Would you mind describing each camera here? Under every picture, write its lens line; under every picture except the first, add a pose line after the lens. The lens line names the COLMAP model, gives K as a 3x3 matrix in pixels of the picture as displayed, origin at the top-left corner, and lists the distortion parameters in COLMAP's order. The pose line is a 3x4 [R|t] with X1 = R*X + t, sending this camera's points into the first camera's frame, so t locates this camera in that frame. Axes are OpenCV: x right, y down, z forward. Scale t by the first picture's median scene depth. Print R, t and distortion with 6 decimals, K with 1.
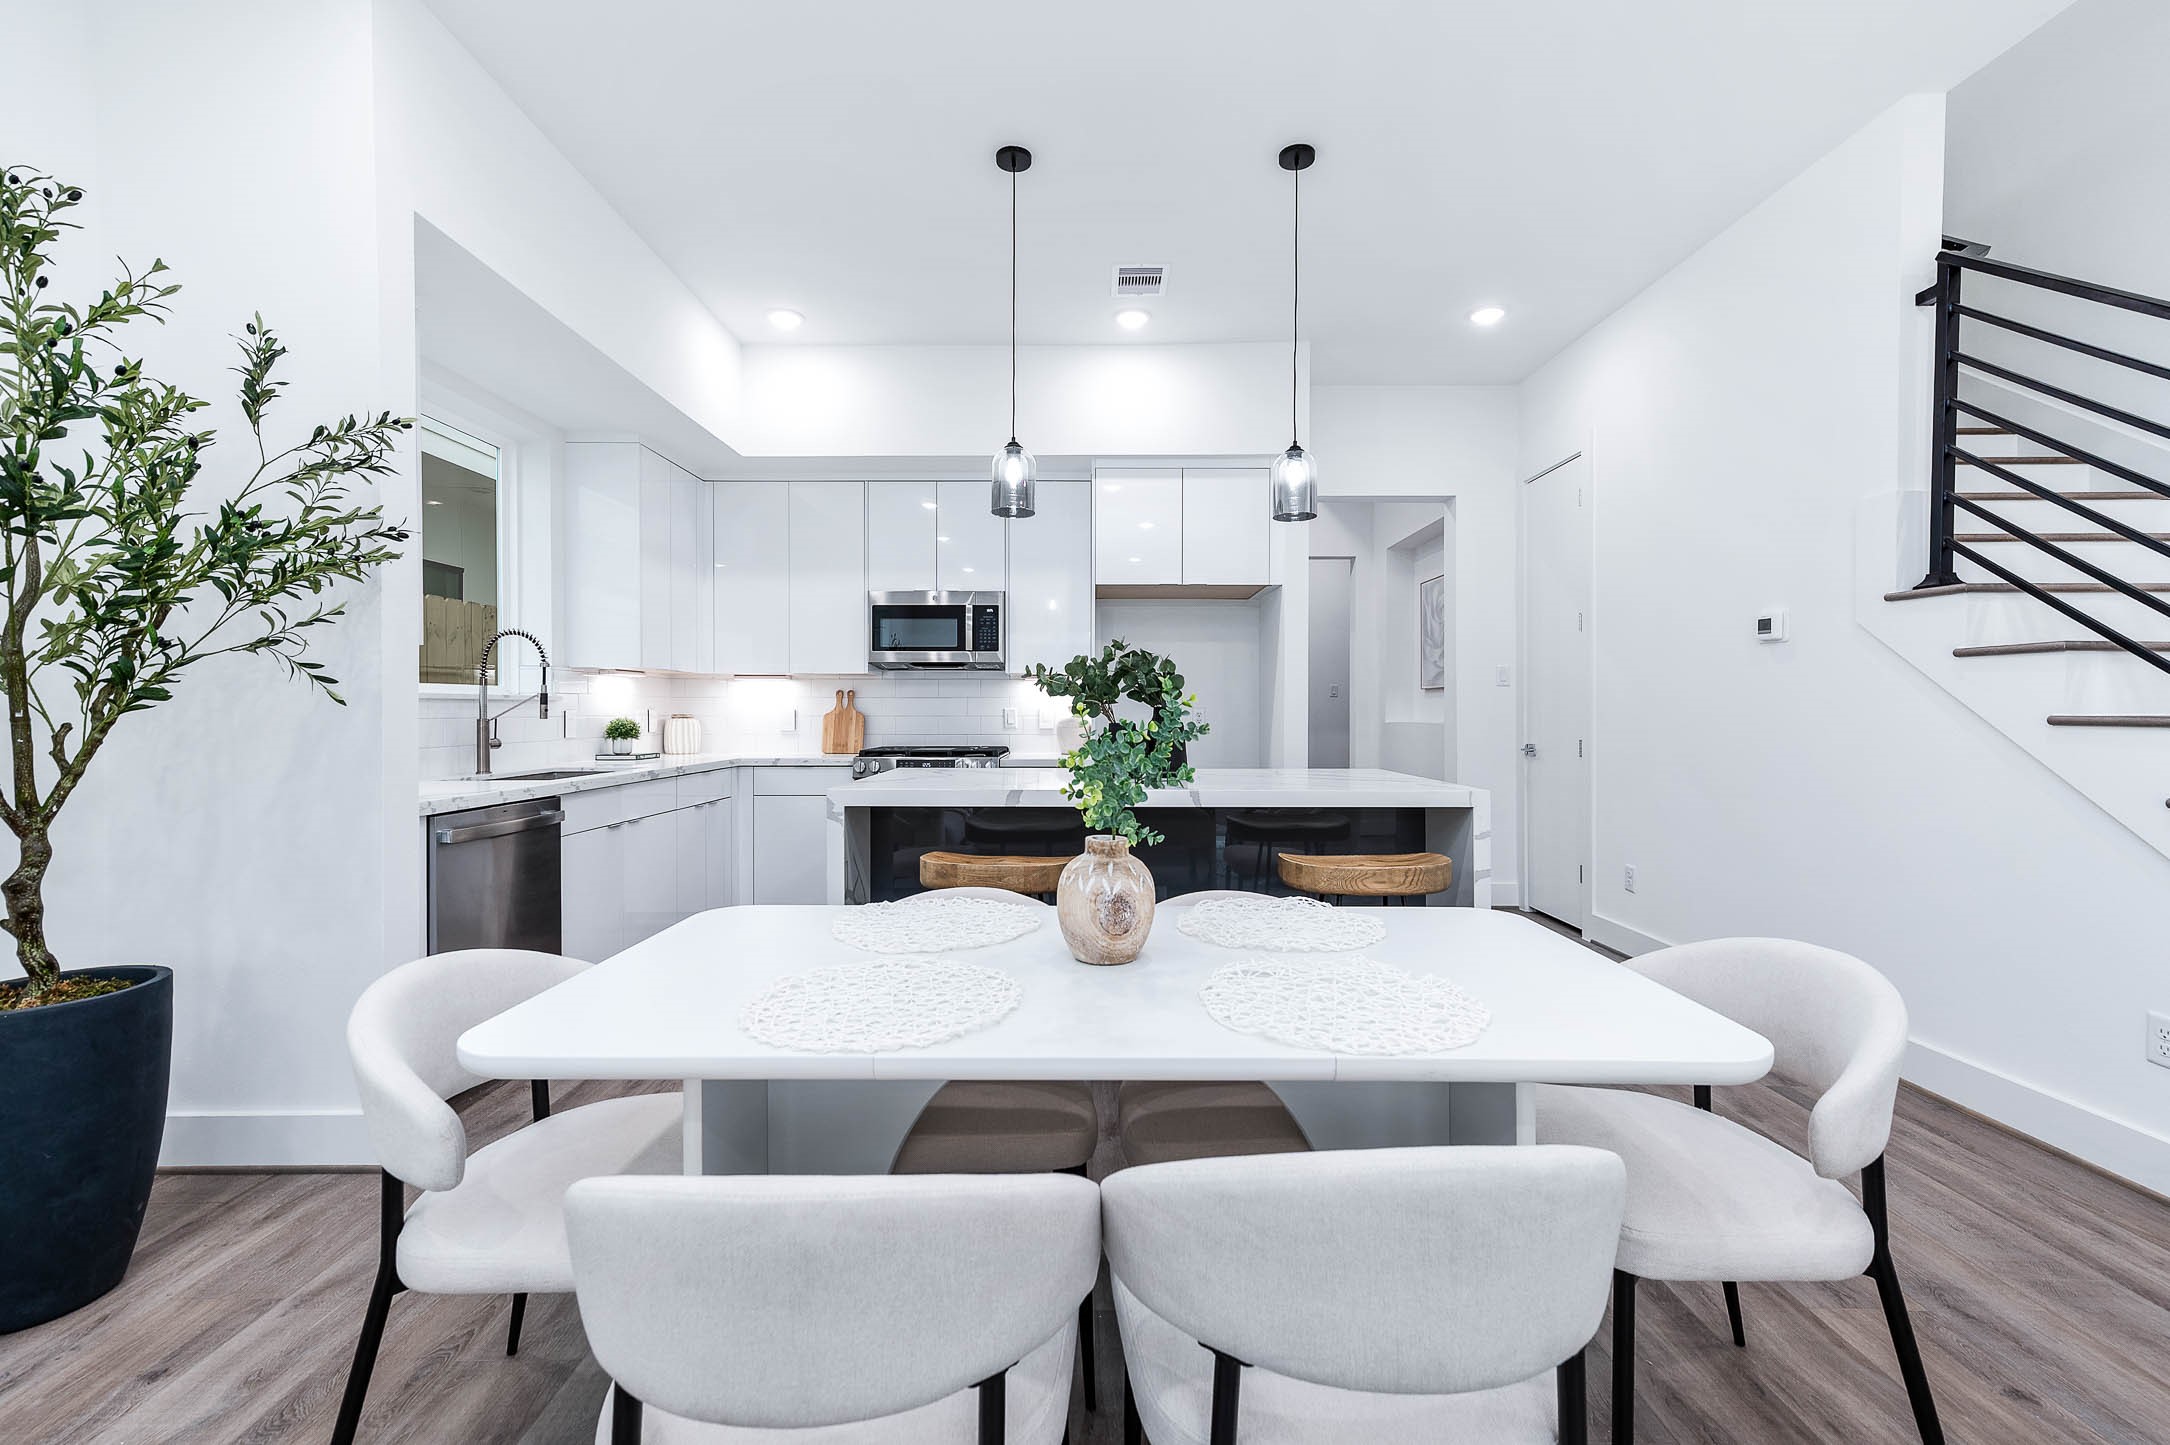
lens RADIAL K [[918.8, 0, 1074.8], [0, 918.8, 714.9], [0, 0, 1]] dist [0.005416, 0.000385]
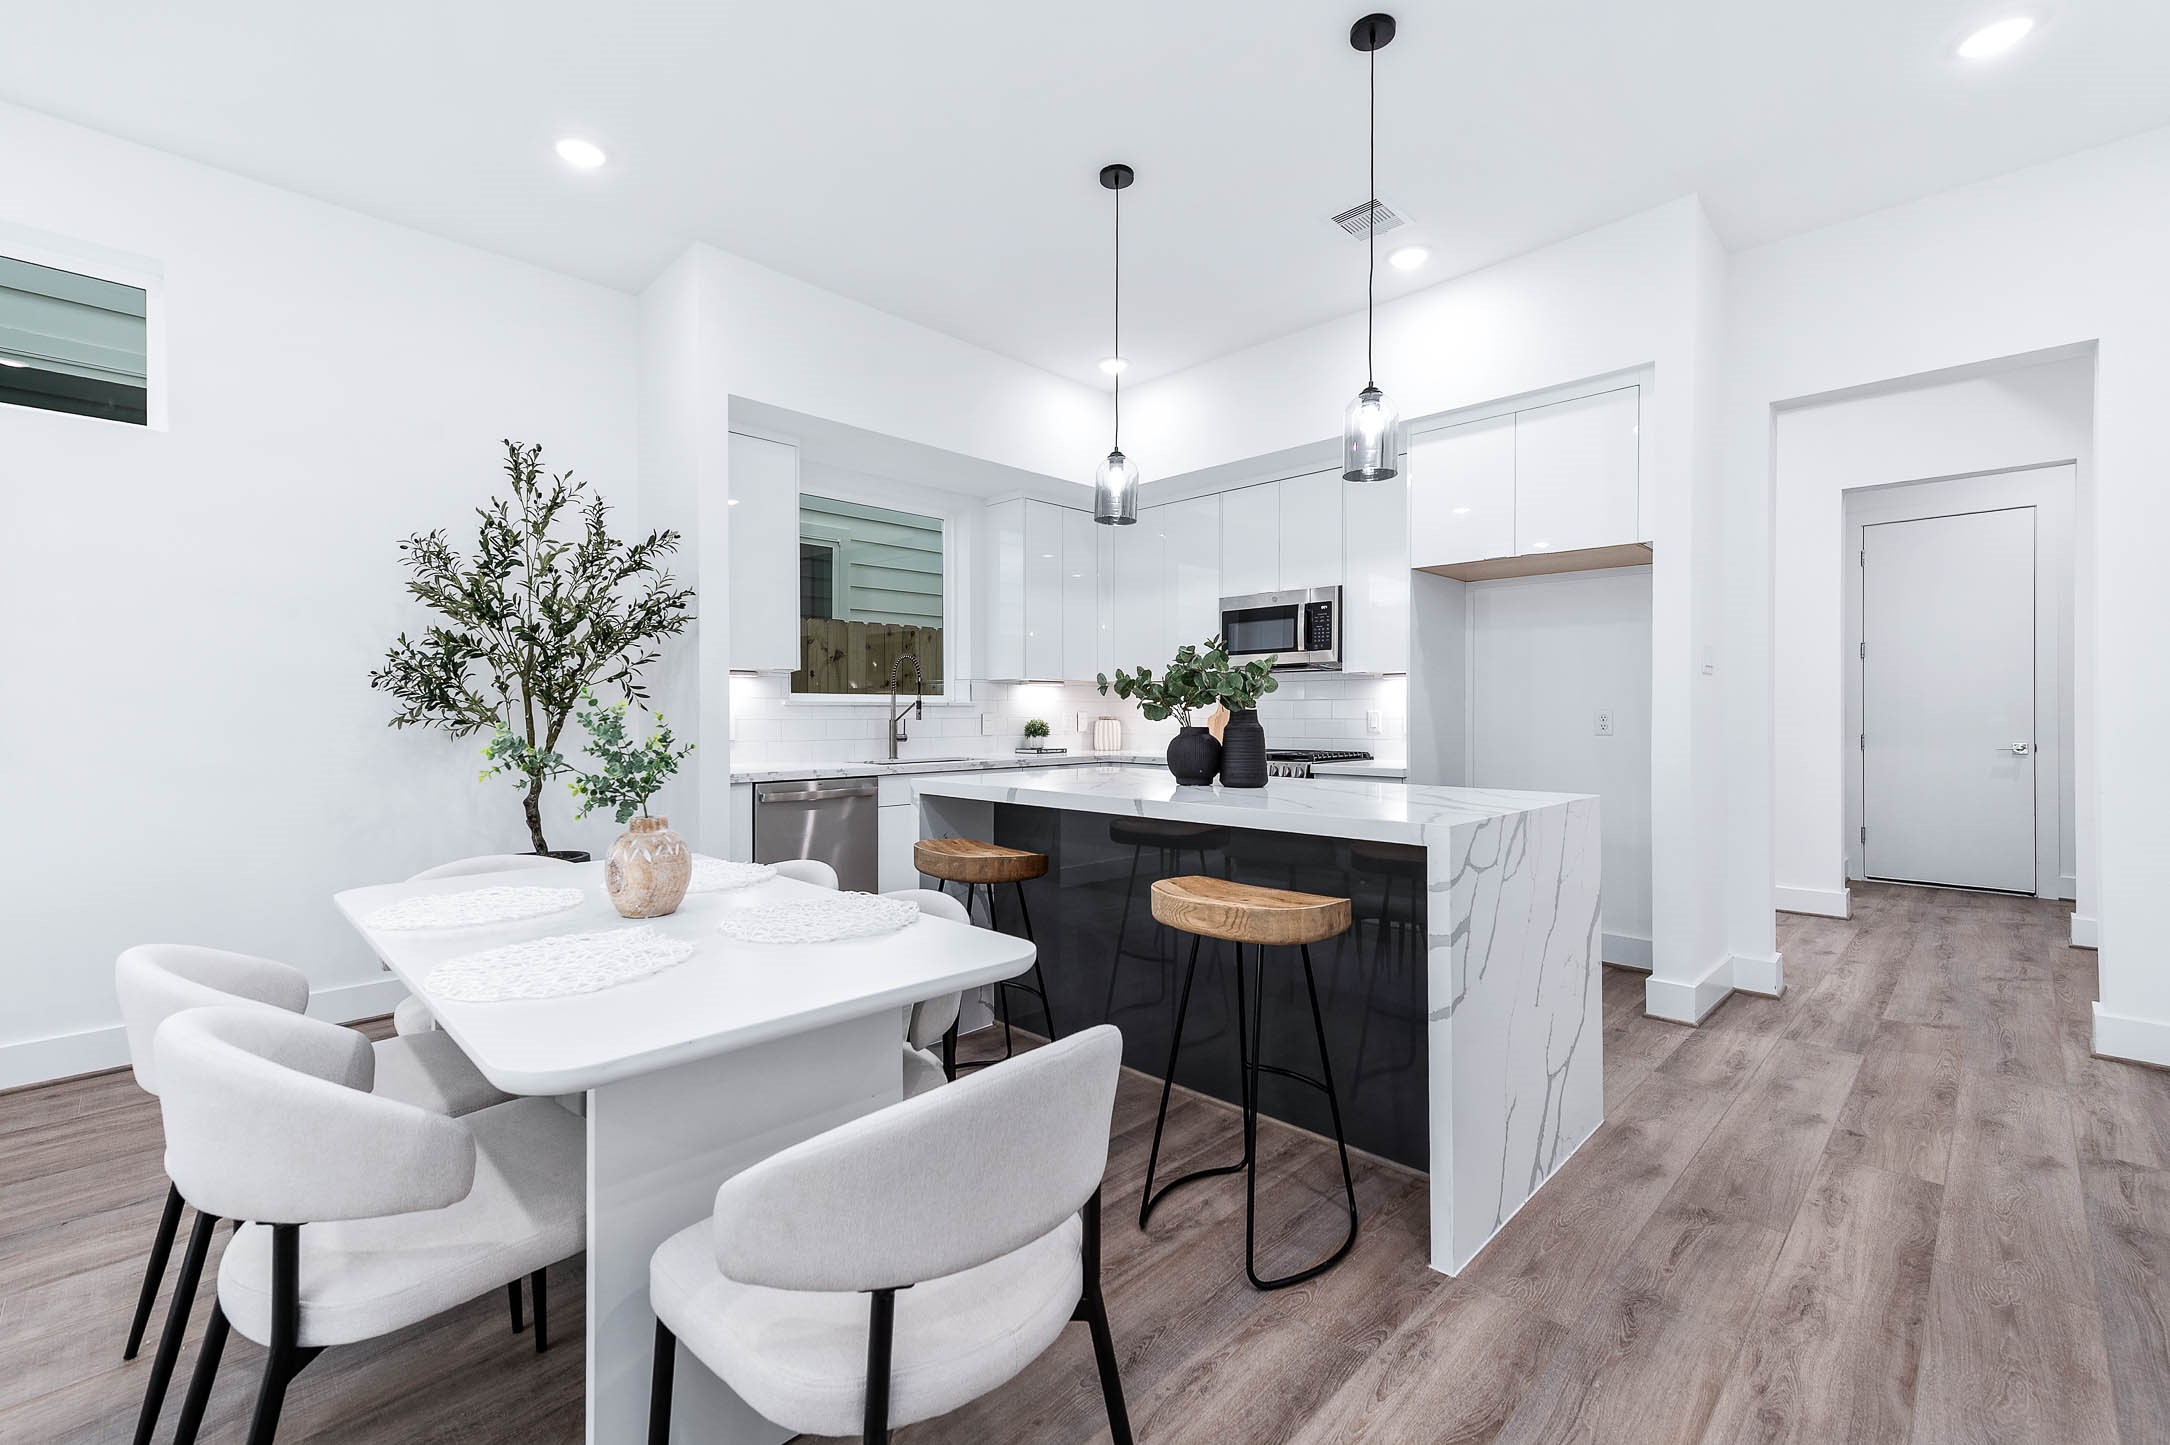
lens RADIAL K [[918.8, 0, 1077.6], [0, 918.8, 718.1], [0, 0, 1]] dist [0.005416, 0.000385]
pose [[0.712038, 0.003125, -0.702134, 0.412529], [-0.002302, 0.999995, 0.002117, -0.001366], [0.702137, 0.000109, 0.712041, 0.159625]]
